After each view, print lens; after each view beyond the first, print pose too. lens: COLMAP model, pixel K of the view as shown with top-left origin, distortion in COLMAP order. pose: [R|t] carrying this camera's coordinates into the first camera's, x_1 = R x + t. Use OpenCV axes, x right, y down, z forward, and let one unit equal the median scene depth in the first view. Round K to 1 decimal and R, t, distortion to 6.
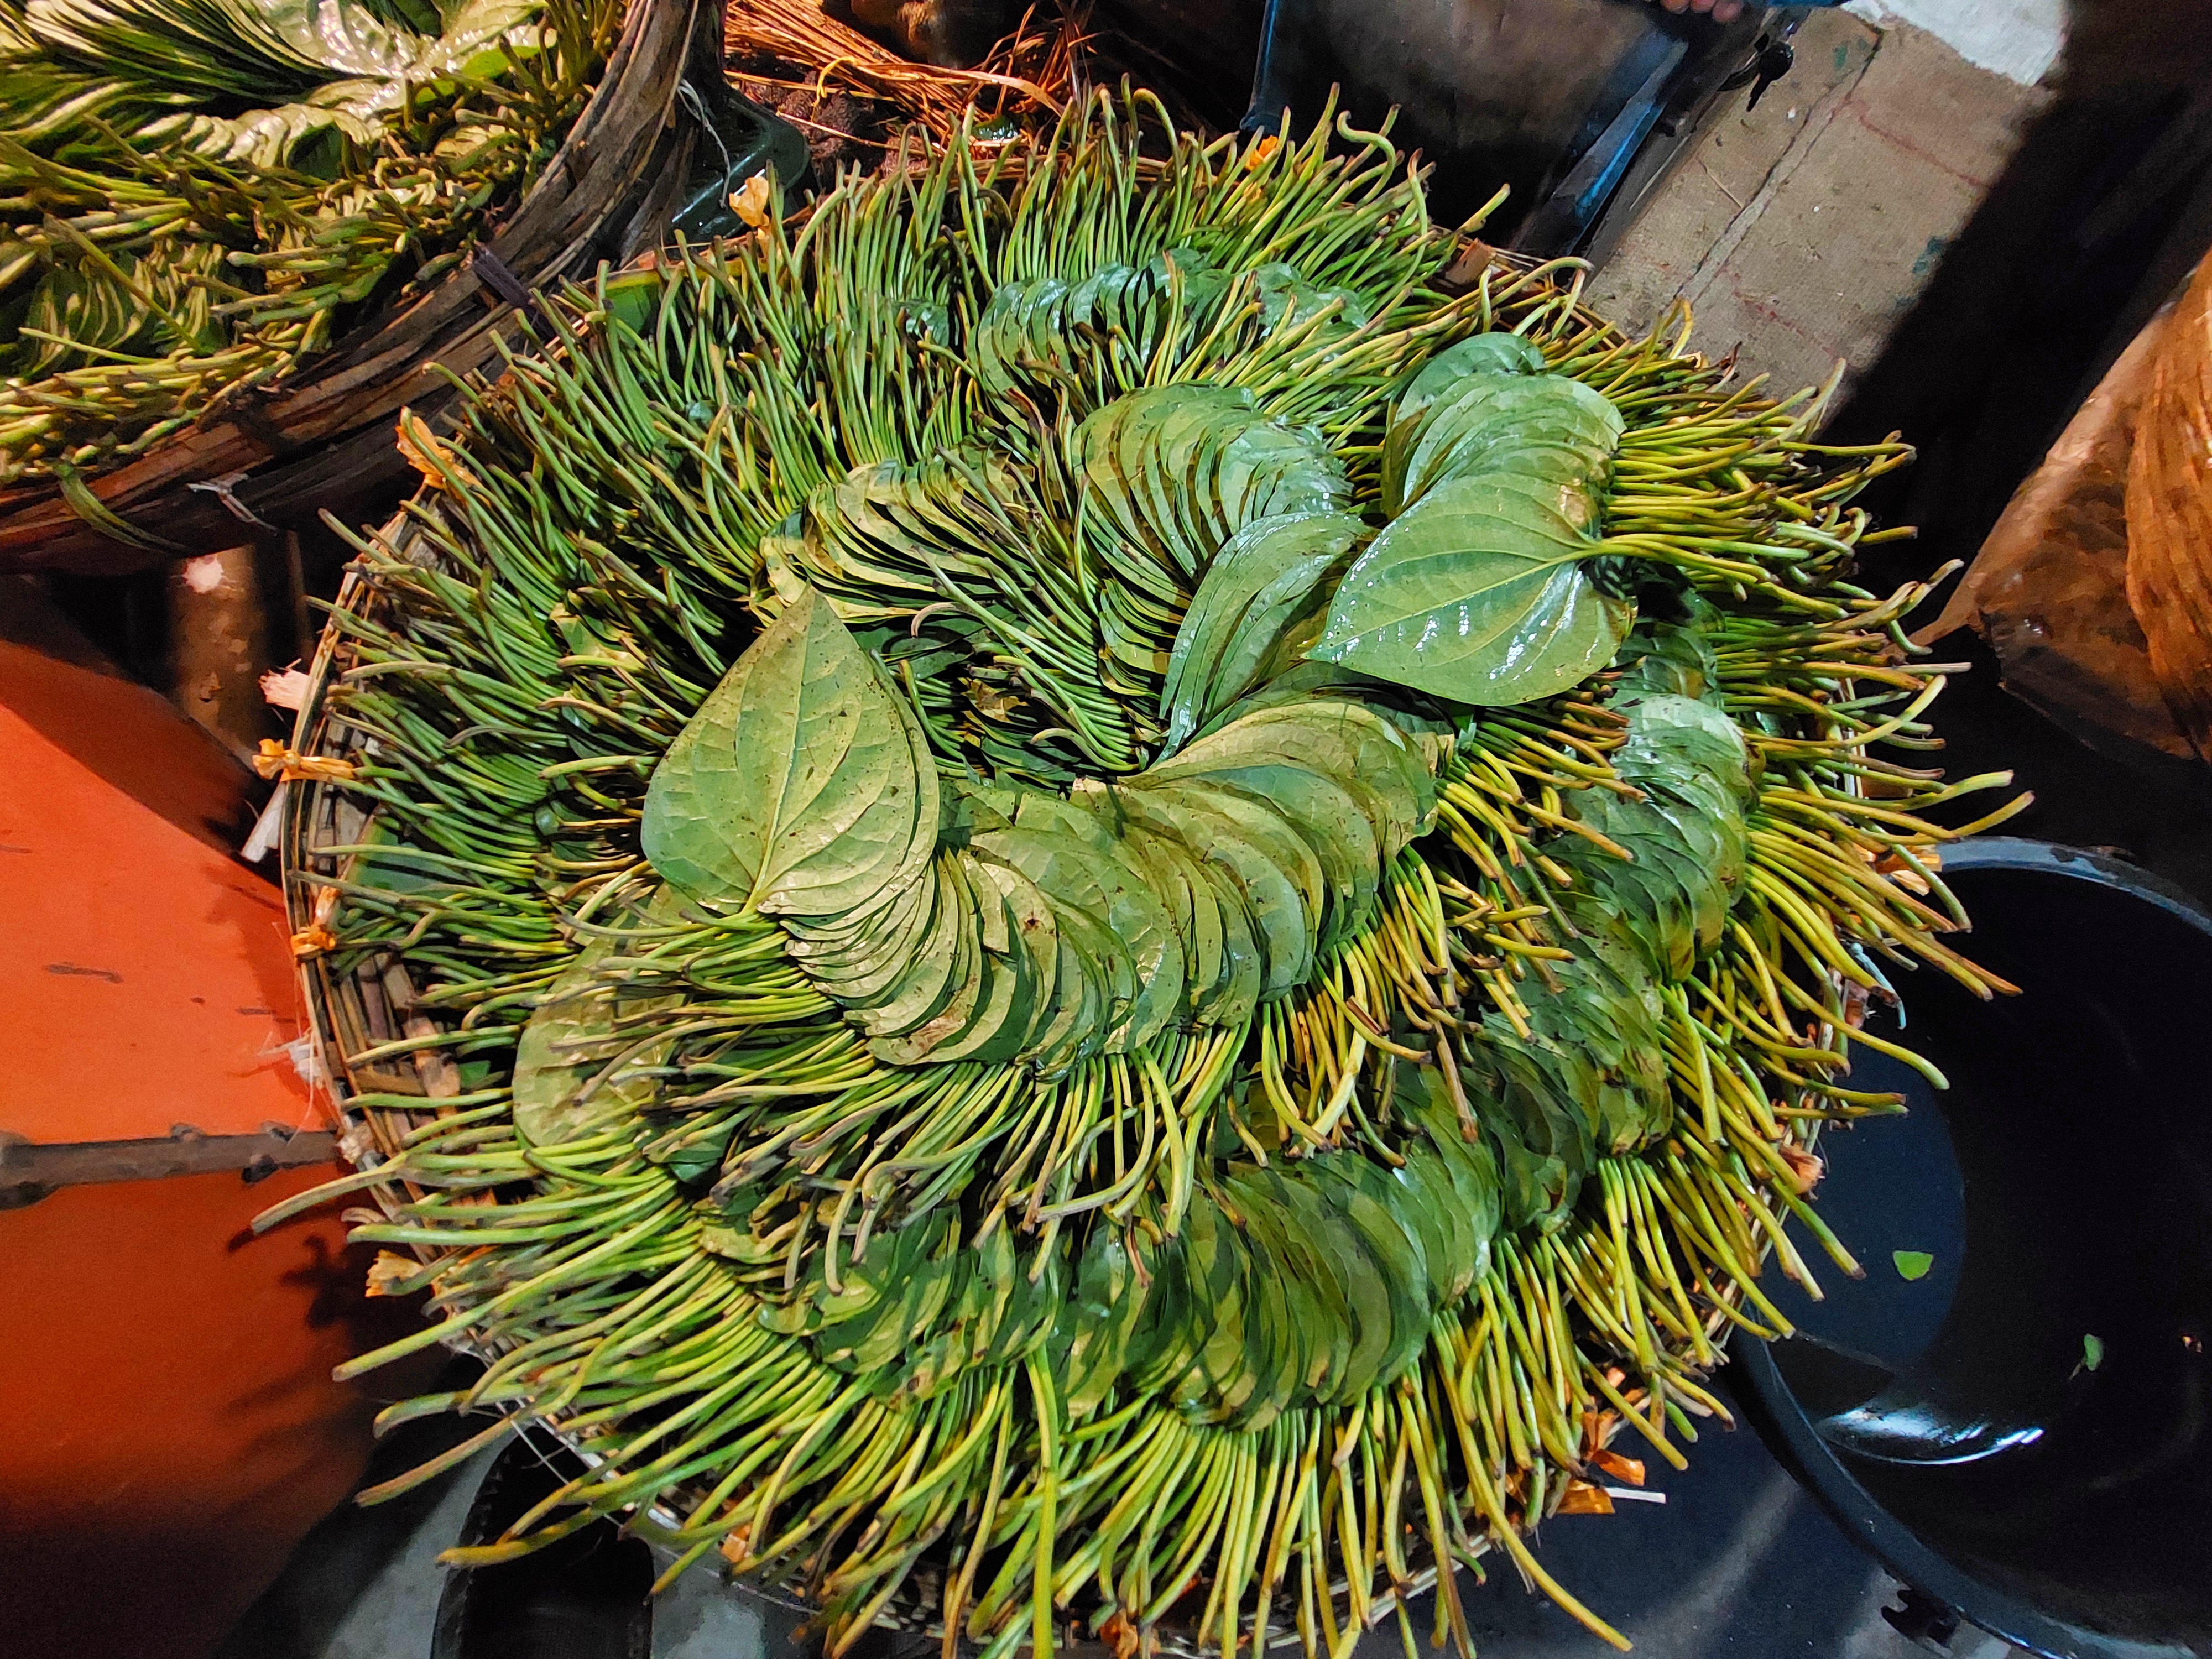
lens RADIAL K [[881.7, 0, 1107.0], [0, 881.7, 831.8], [0, 0, 1]] dist [-0.009338, -0.000857]
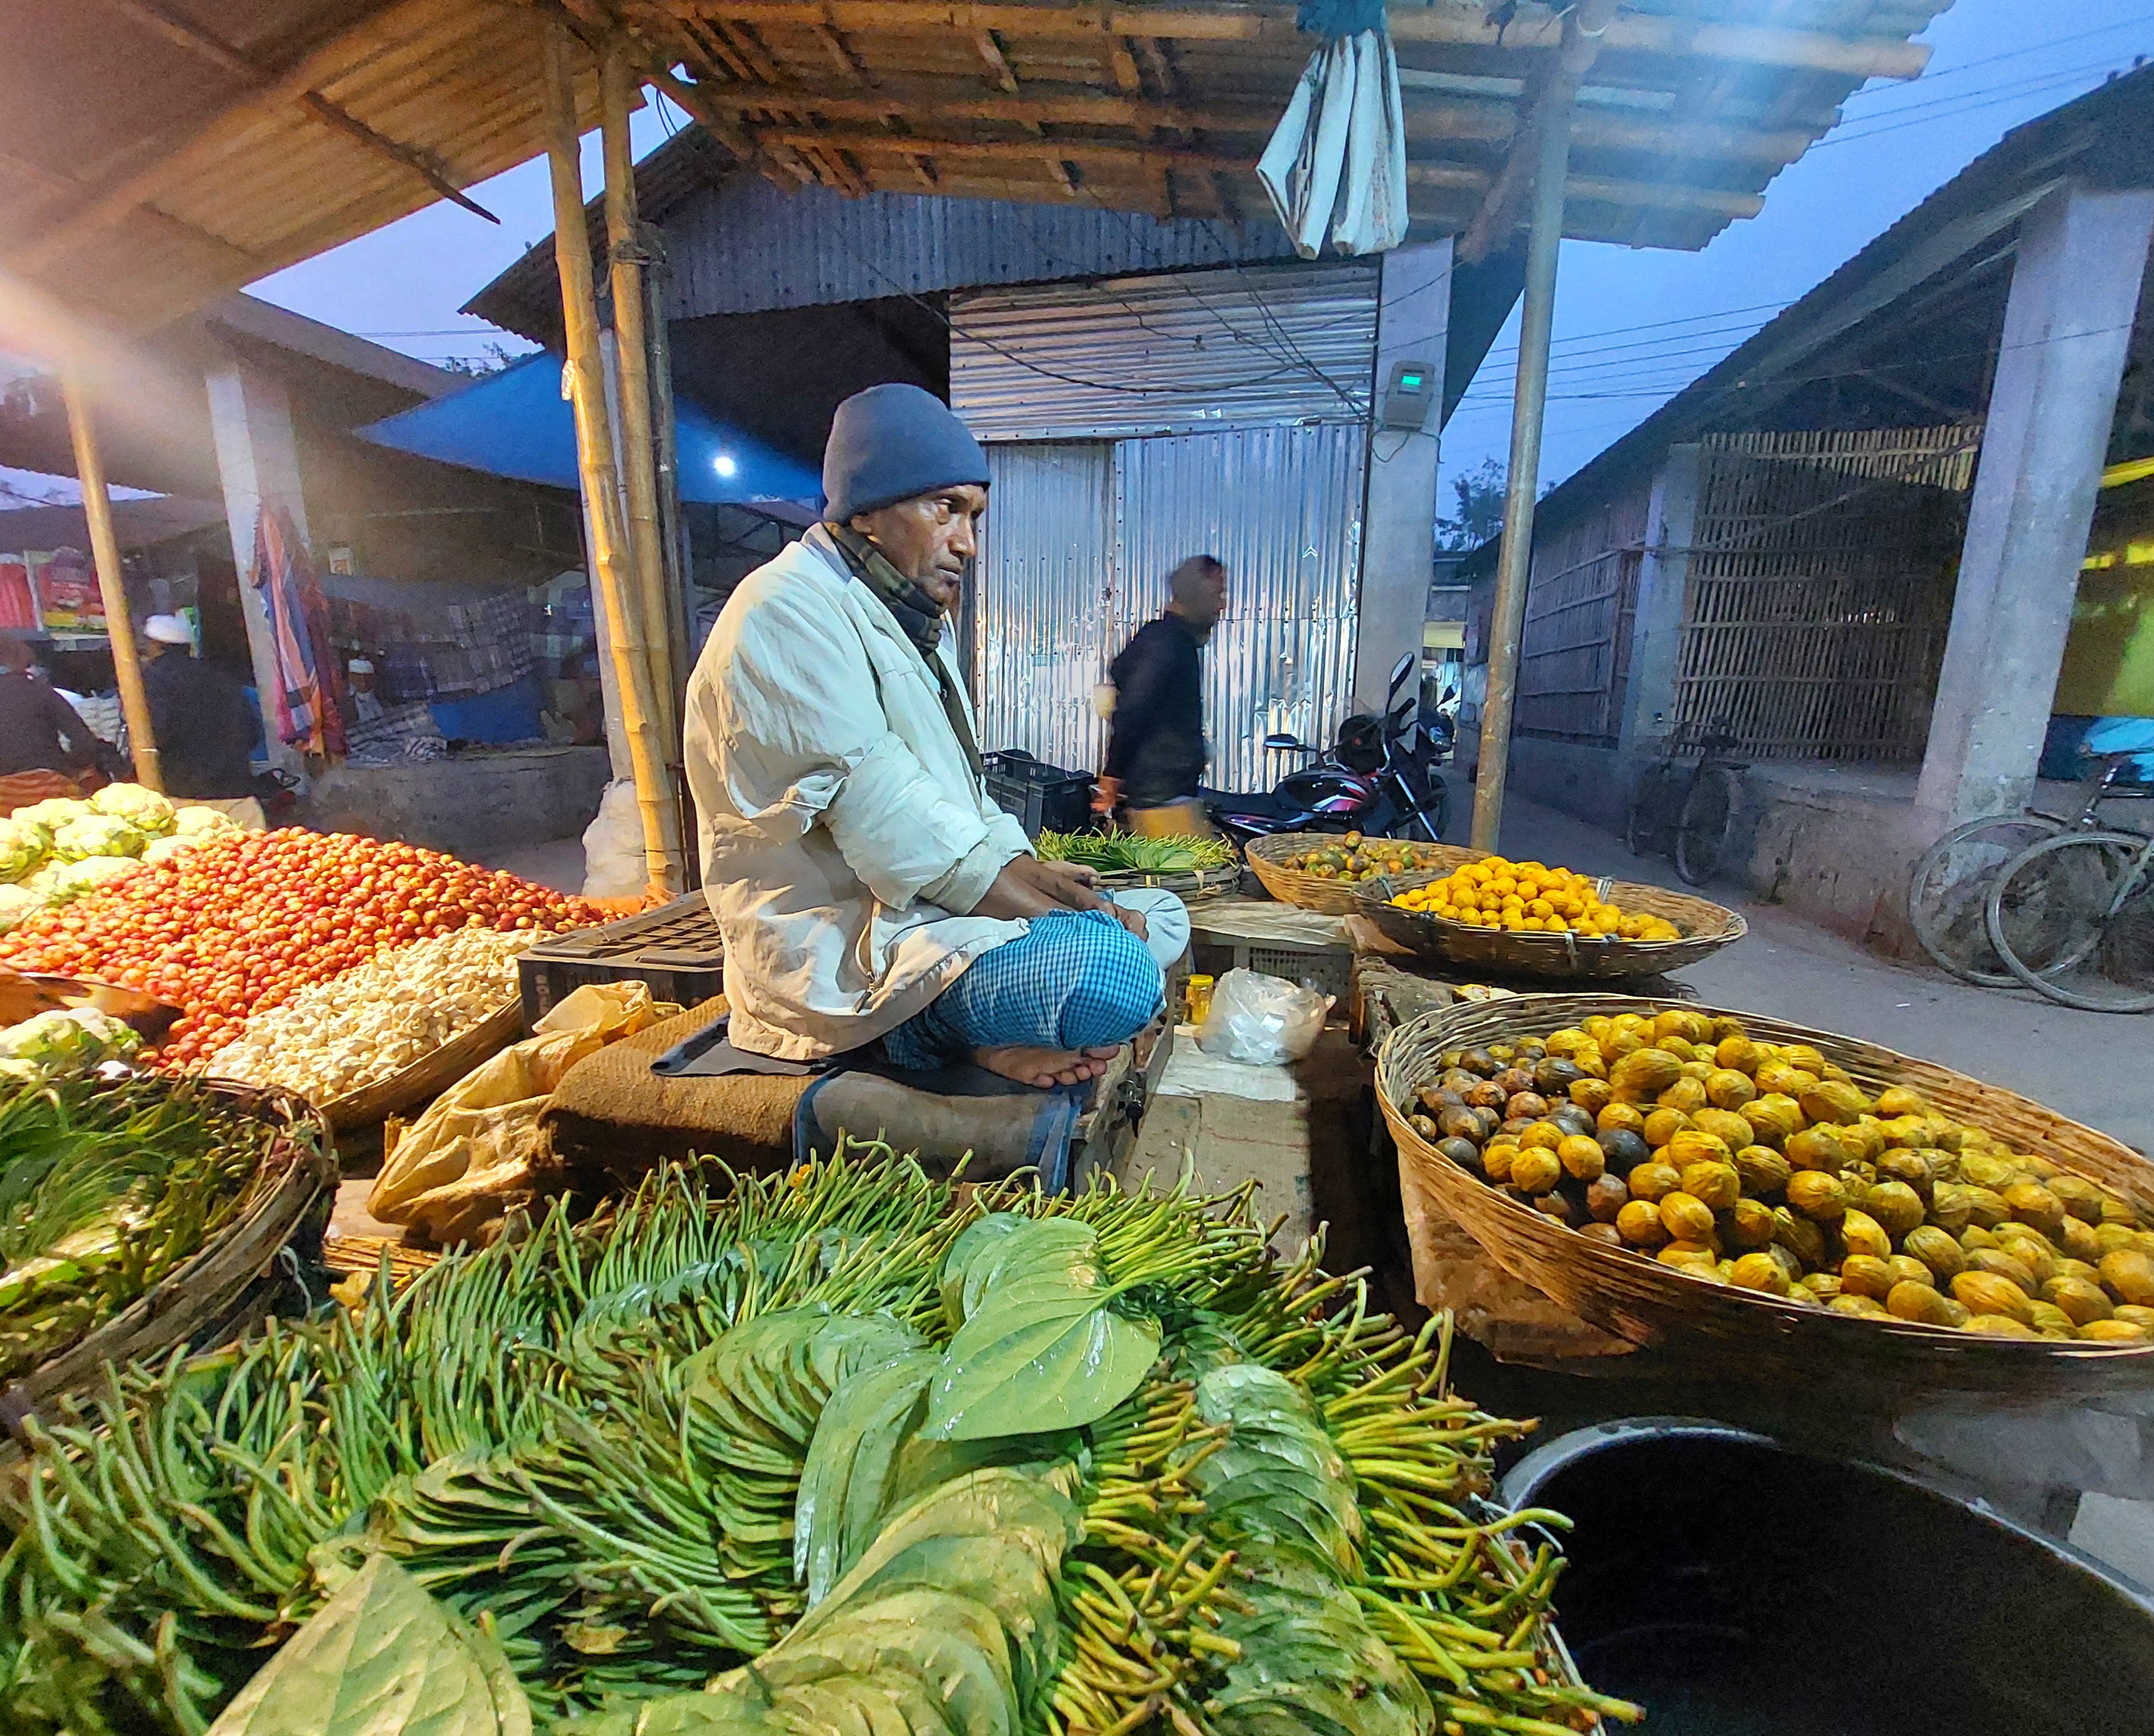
lens RADIAL K [[881.9, 0, 1082.3], [0, 881.9, 868.5], [0, 0, 1]] dist [-0.013535, -0.000089]
pose [[0.887273, -0.073343, 0.455376, -0.033876], [0.441178, 0.422987, -0.791482, 0.383447], [-0.134569, 0.903163, 0.407663, -0.100093]]
